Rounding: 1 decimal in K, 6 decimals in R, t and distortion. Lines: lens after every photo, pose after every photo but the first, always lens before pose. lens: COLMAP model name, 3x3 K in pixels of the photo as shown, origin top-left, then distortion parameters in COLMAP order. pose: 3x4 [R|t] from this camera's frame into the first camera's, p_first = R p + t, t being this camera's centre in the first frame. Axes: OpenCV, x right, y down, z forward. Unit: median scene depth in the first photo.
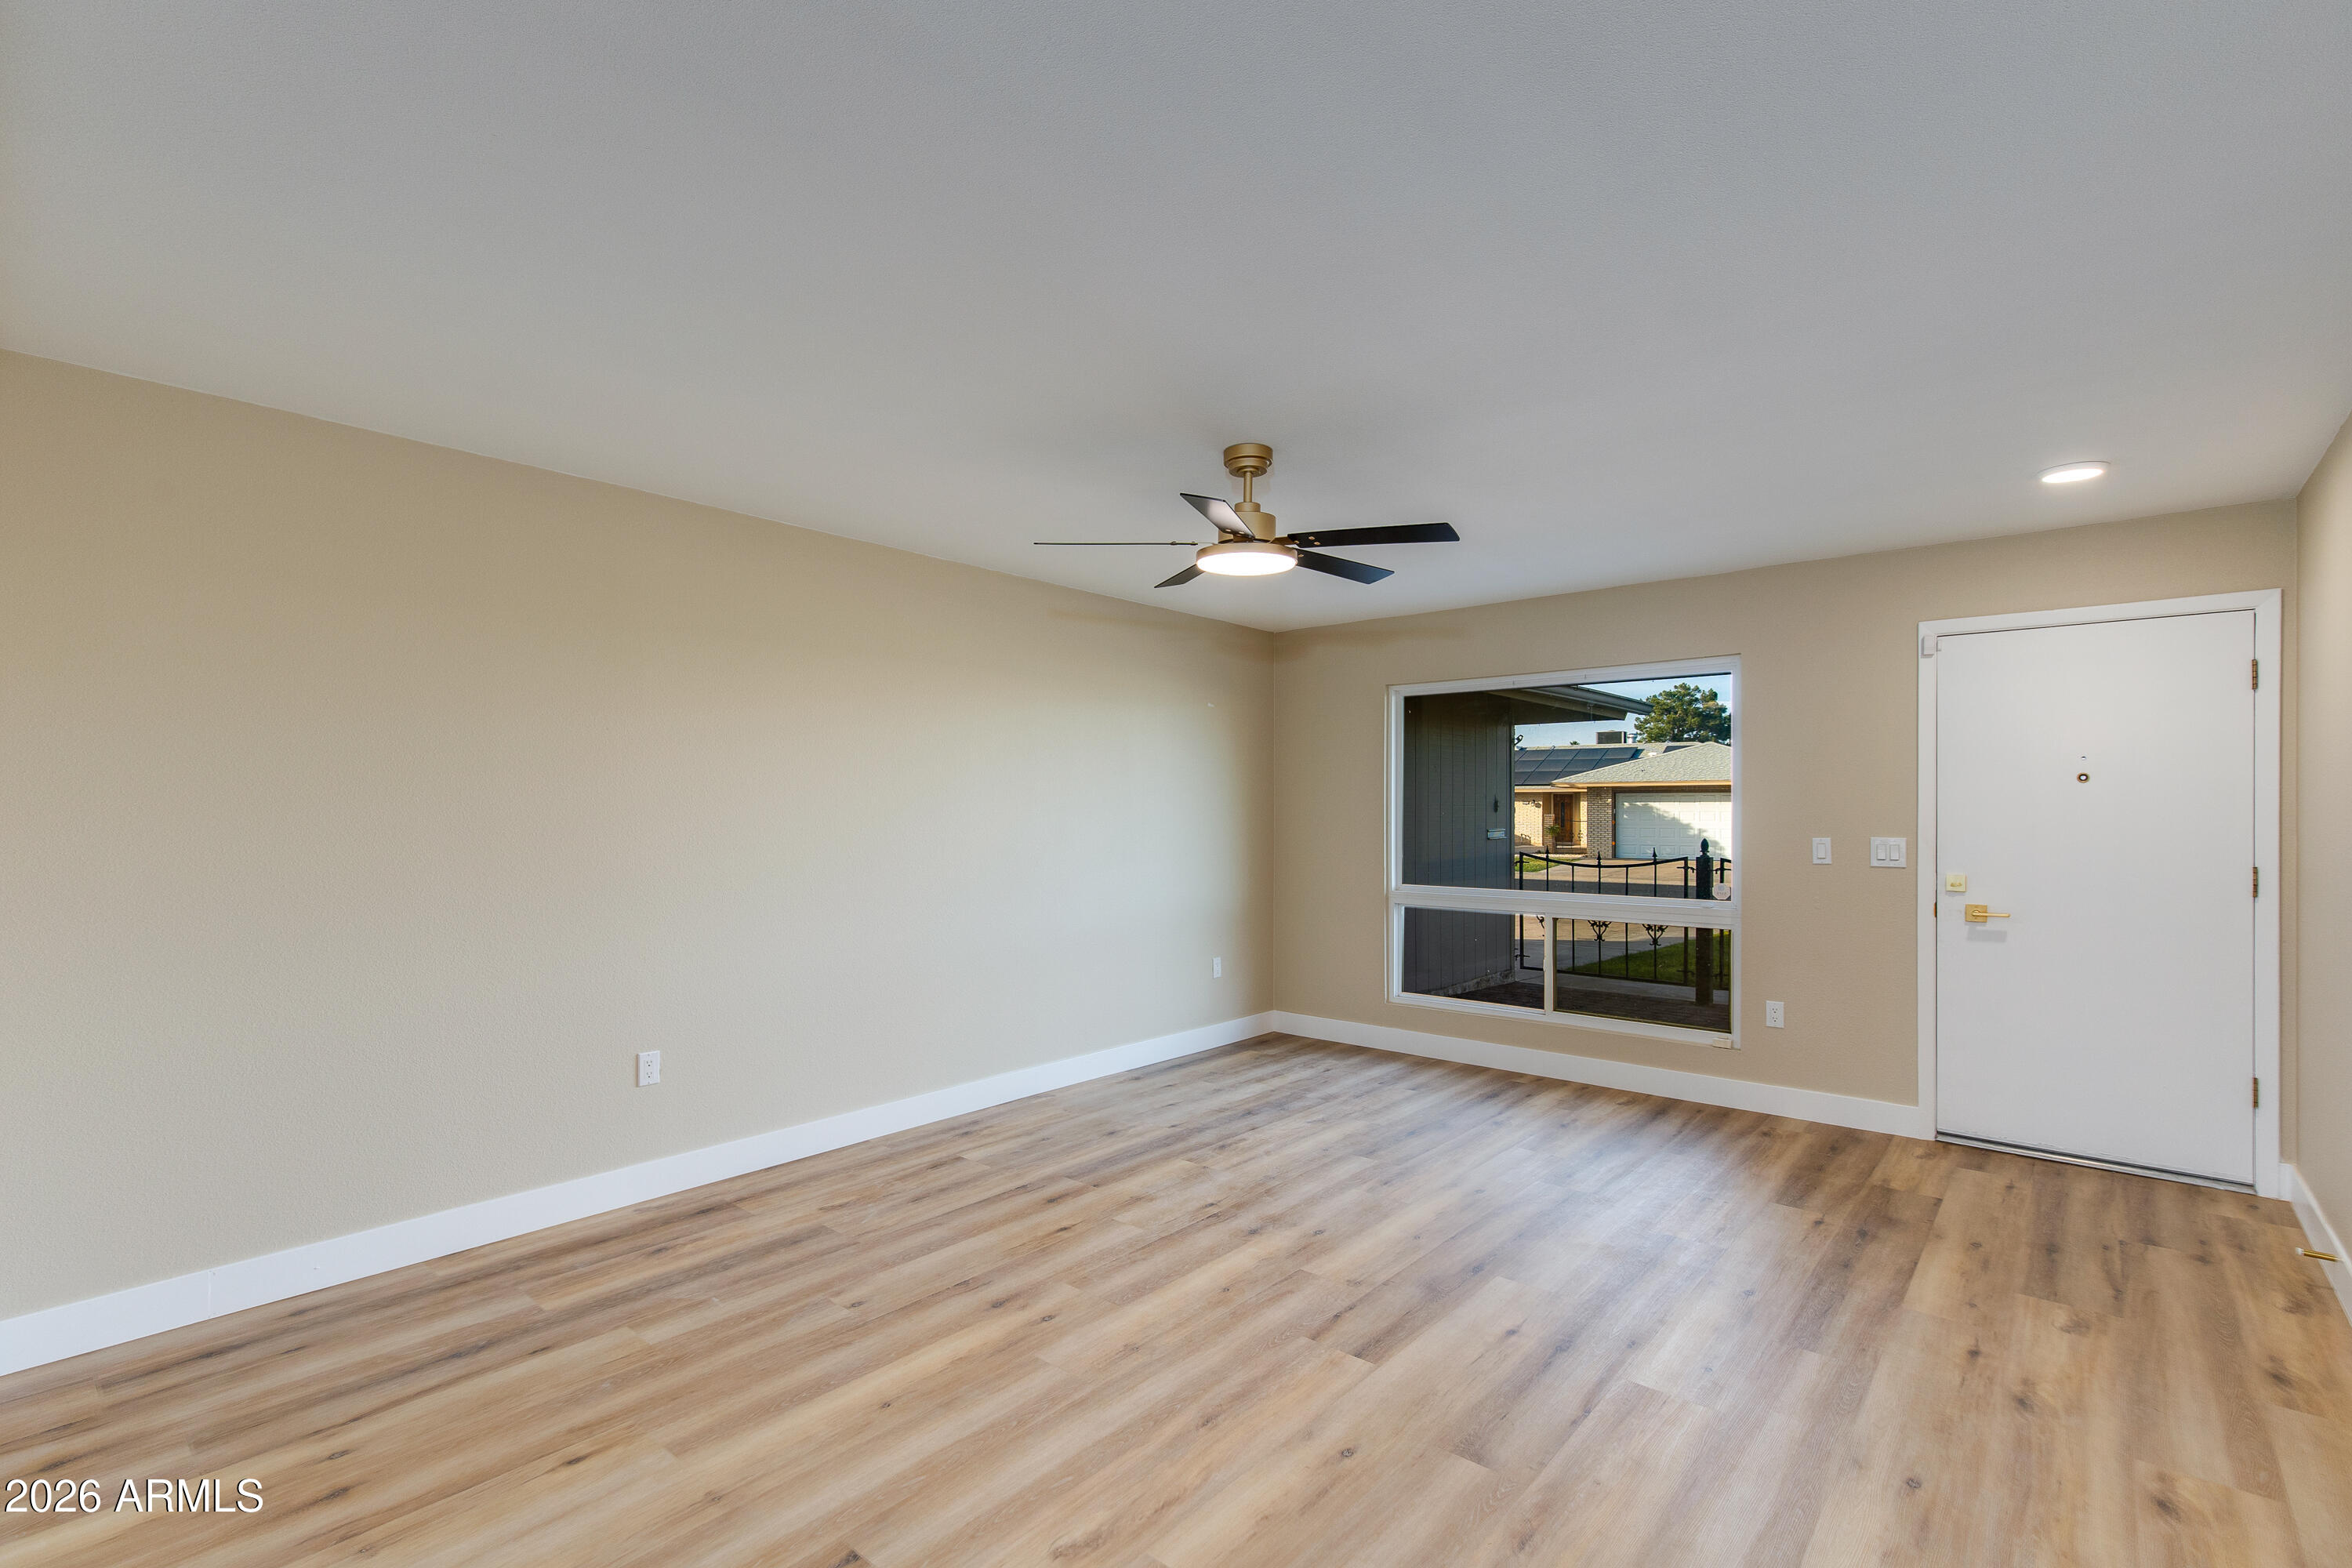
lens RADIAL K [[1067.1, 0, 1199.1], [0, 1067.1, 792.9], [0, 0, 1]] dist [0.008707, -0.001743]
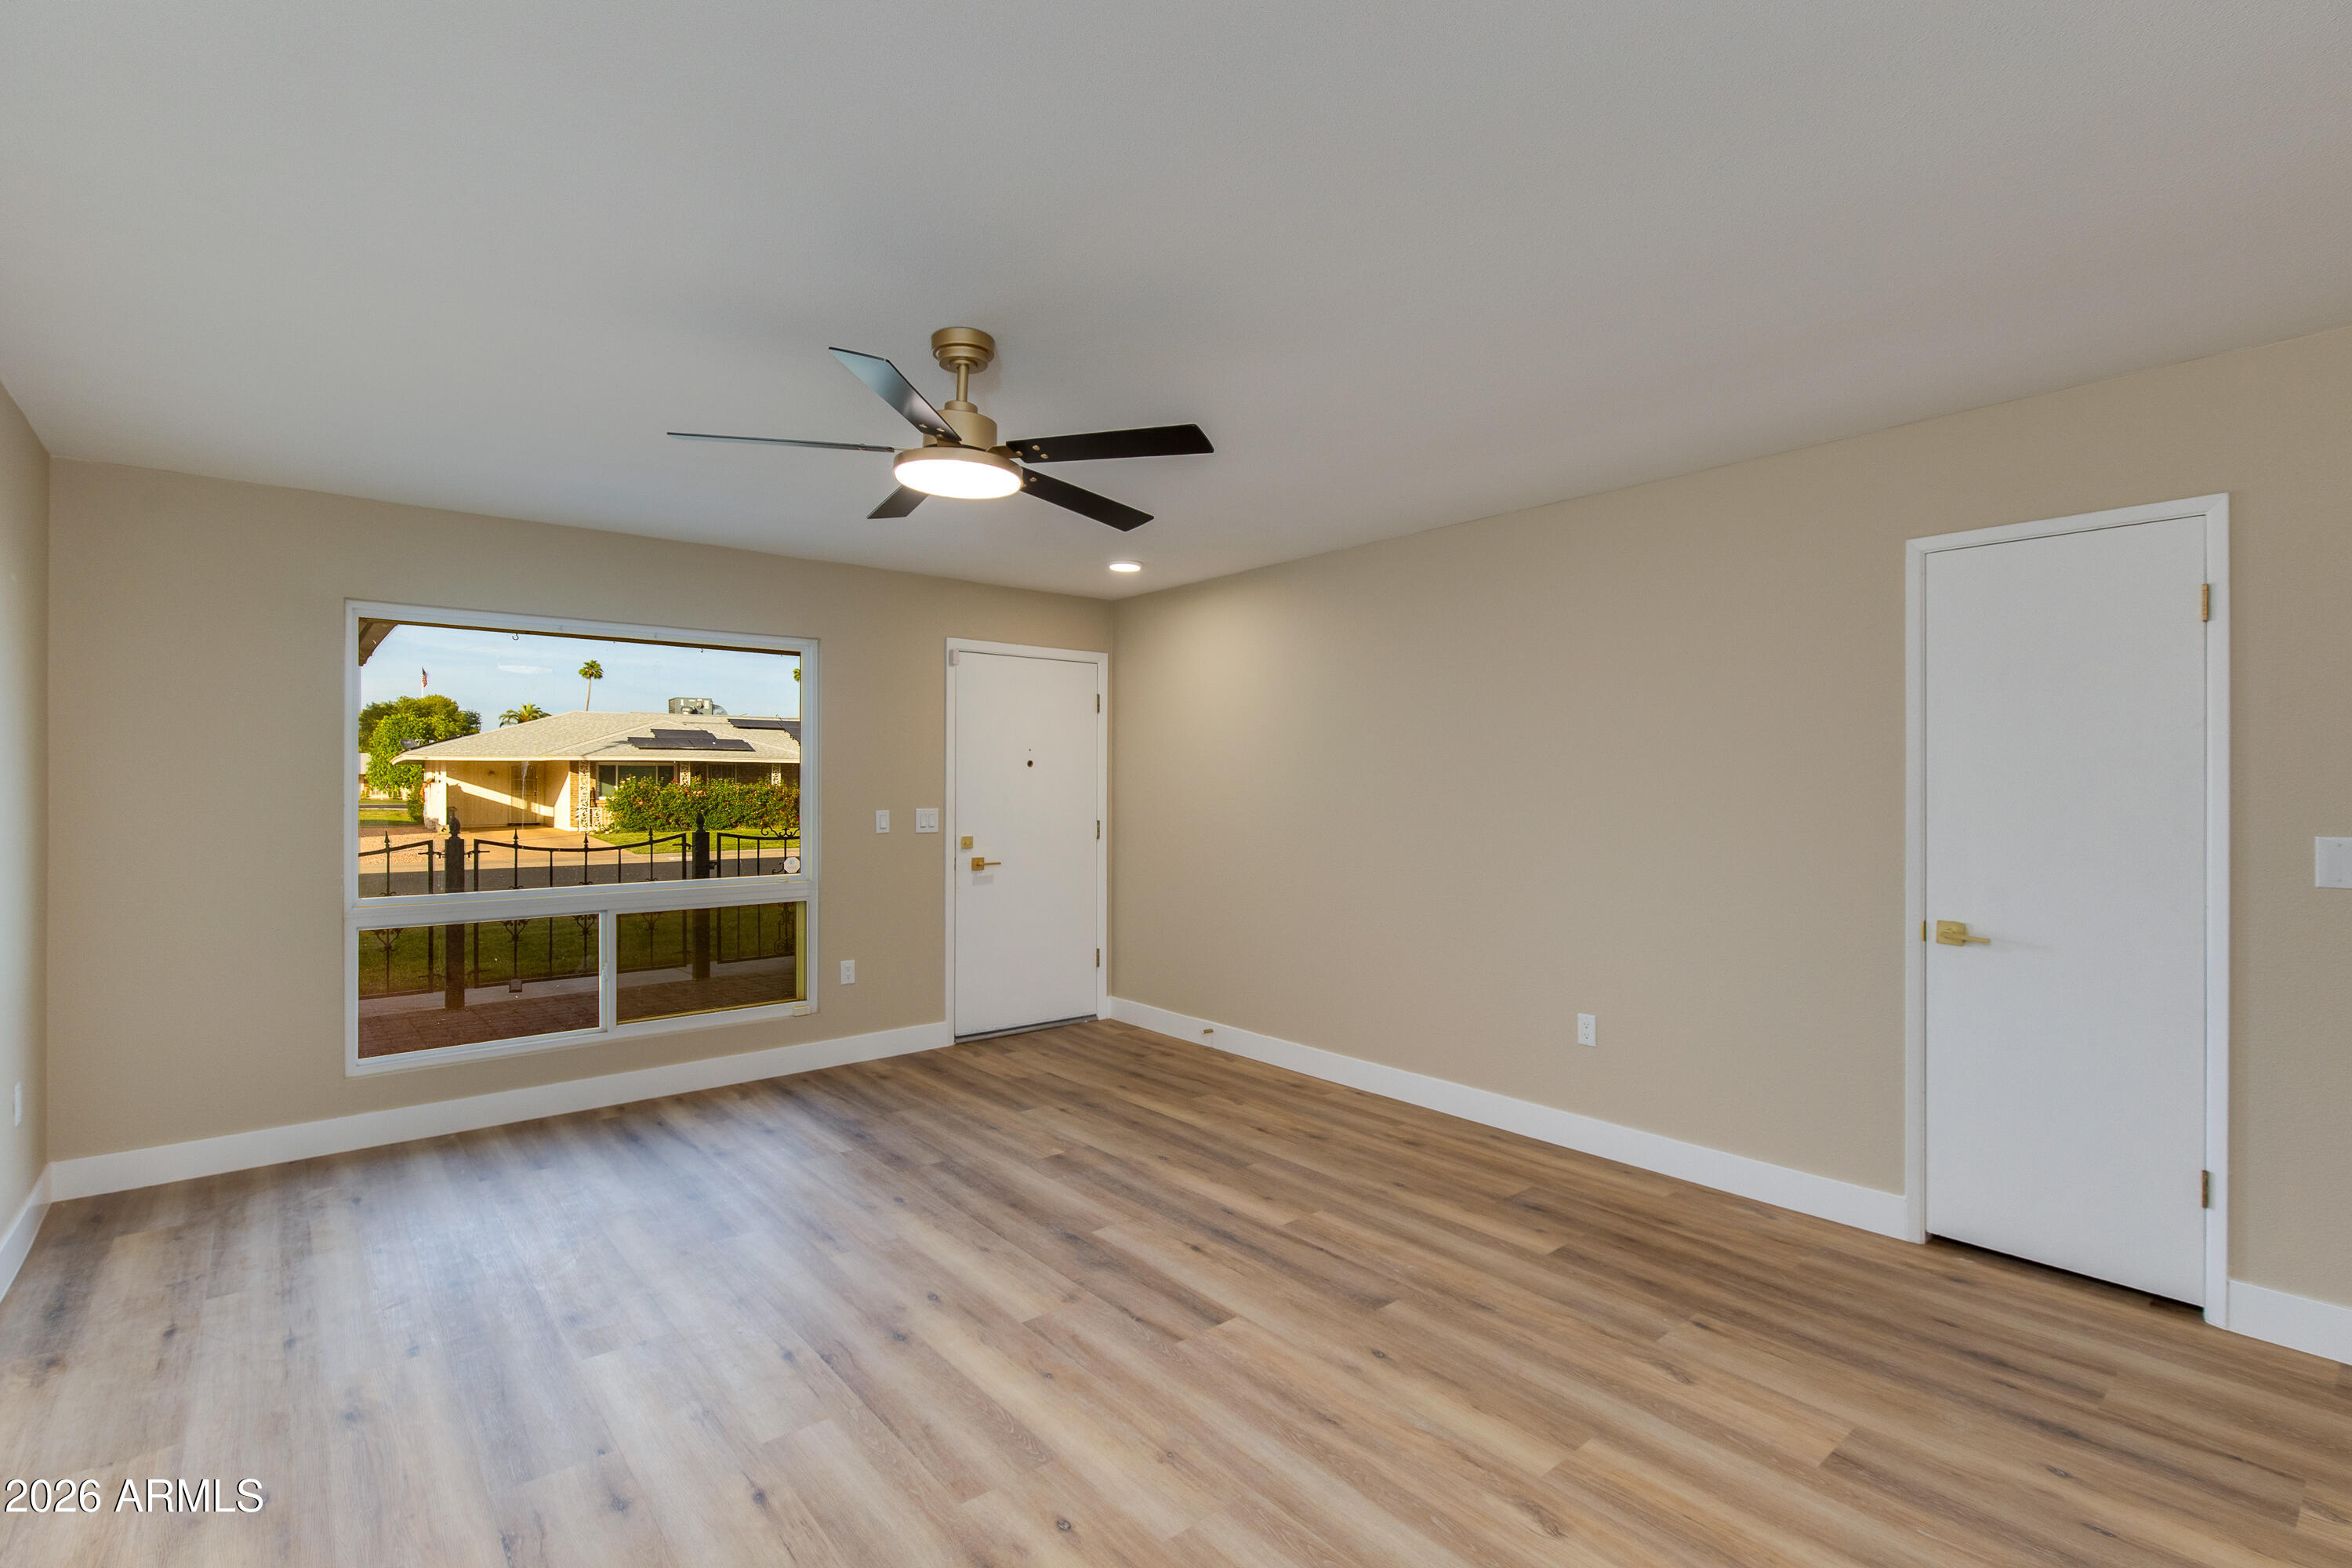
lens RADIAL K [[1063.5, 0, 1179.2], [0, 1063.5, 777.5], [0, 0, 1]] dist [0.004922, -0.000324]
pose [[0.174750, 0.005645, 0.984597, -0.527333], [-0.017411, 0.999845, -0.002642, 0.004918], [-0.984459, -0.016681, 0.174821, 0.529014]]
